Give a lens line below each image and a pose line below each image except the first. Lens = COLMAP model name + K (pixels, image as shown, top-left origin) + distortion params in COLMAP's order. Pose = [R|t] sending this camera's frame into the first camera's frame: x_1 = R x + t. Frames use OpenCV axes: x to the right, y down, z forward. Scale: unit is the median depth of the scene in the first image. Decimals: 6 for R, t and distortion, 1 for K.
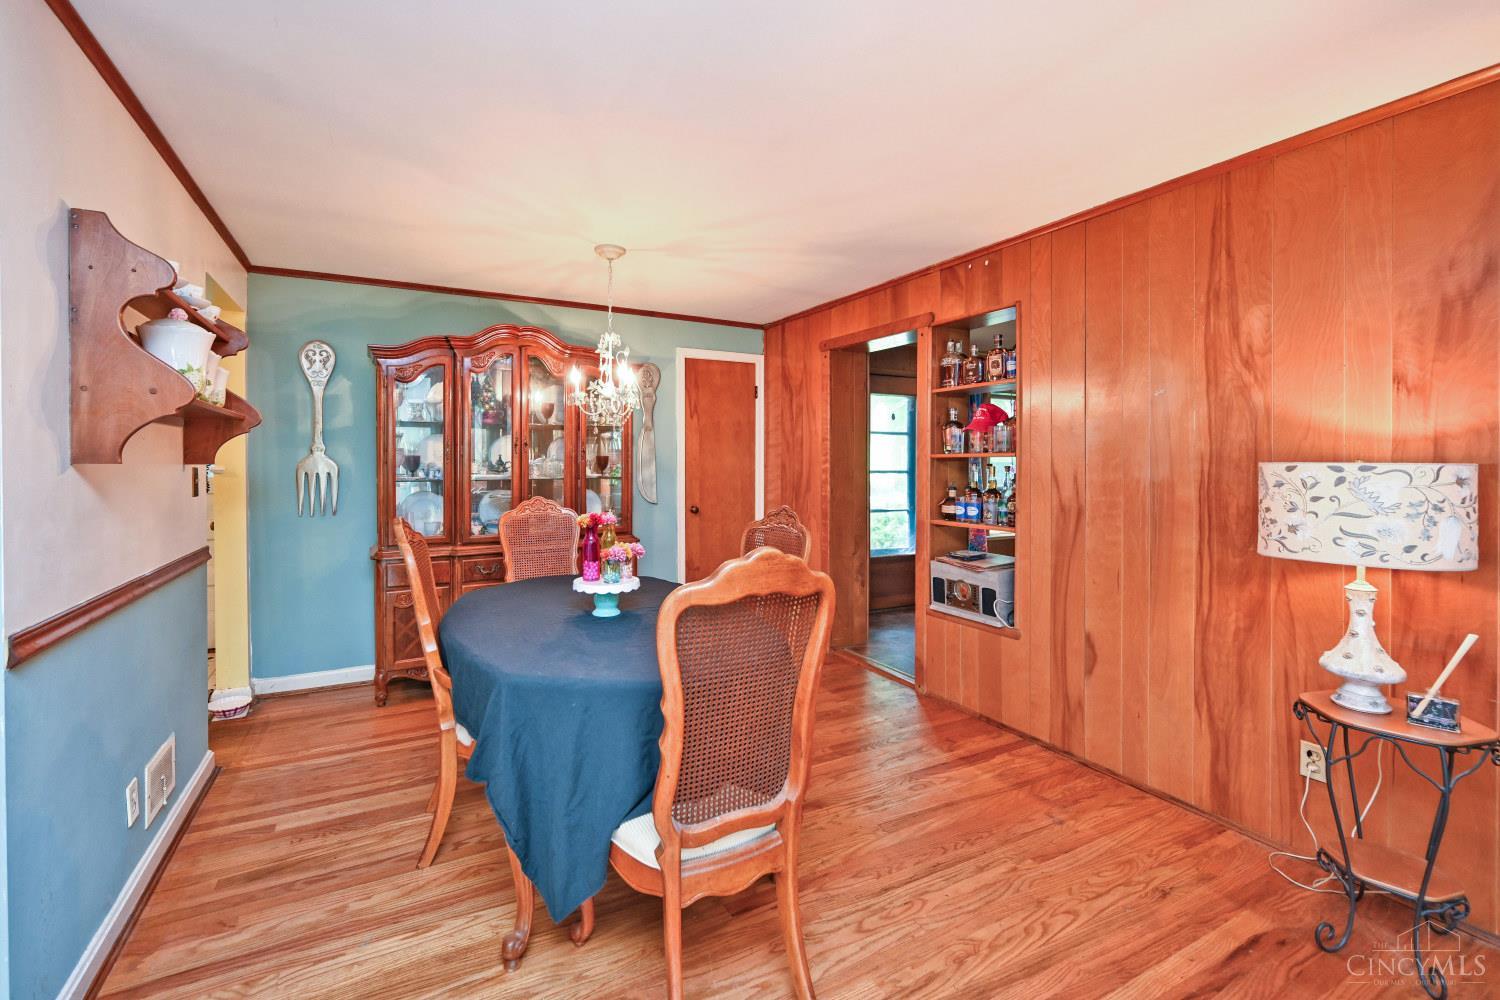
lens RADIAL K [[624.8, 0, 696.8], [0, 624.8, 467.5], [0, 0, 1]] dist [-0.001414, -0.000055]
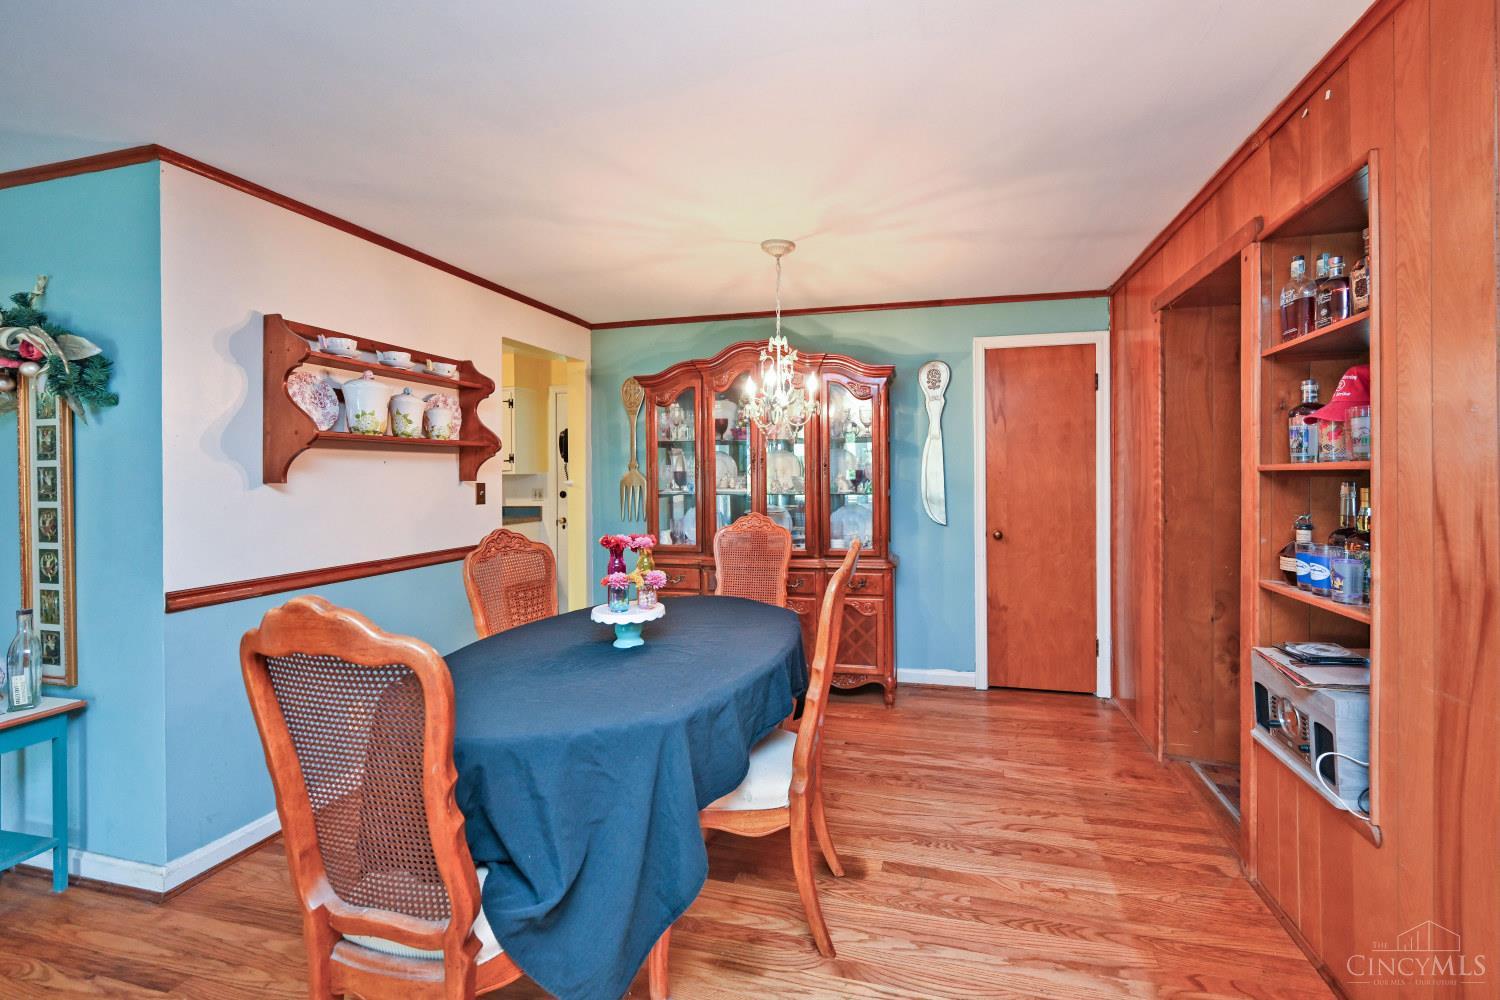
lens RADIAL K [[614.7, 0, 783.2], [0, 614.7, 473.2], [0, 0, 1]] dist [0.000552, 0.000077]
pose [[0.757473, -0.002269, -0.652863, 0.416769], [-0.002656, 0.999975, -0.006557, -0.008855], [0.652861, 0.006701, 0.757448, 0.295458]]
